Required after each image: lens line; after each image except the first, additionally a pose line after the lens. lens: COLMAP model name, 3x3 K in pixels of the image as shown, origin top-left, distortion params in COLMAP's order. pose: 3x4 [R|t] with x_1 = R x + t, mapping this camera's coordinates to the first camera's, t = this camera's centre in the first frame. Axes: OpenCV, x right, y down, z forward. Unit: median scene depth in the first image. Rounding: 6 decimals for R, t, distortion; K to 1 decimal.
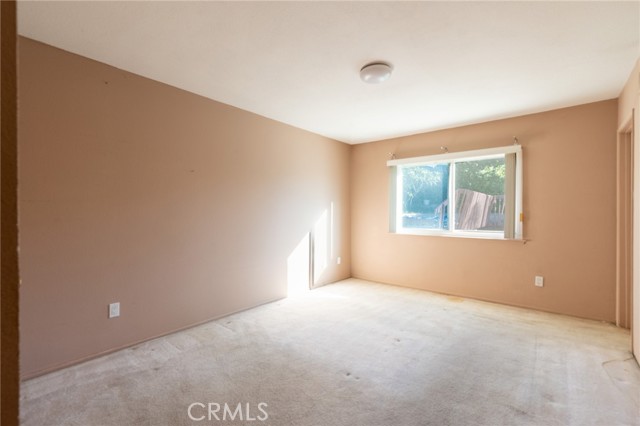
lens RADIAL K [[279.5, 0, 317.4], [0, 279.5, 212.7], [0, 0, 1]] dist [0.004393, 0.002272]
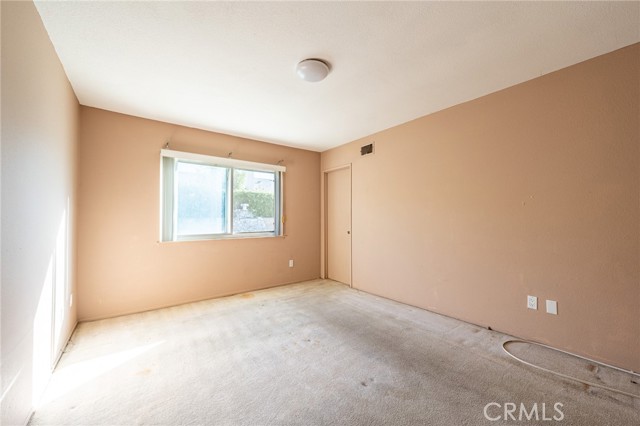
lens RADIAL K [[255.8, 0, 317.8], [0, 255.8, 213.4], [0, 0, 1]] dist [0.002252, -0.000203]
pose [[0.228393, 0.011460, 0.973502, -0.487778], [0.001808, 0.999924, -0.012196, 0.003292], [-0.973567, 0.004545, 0.228355, 0.594080]]
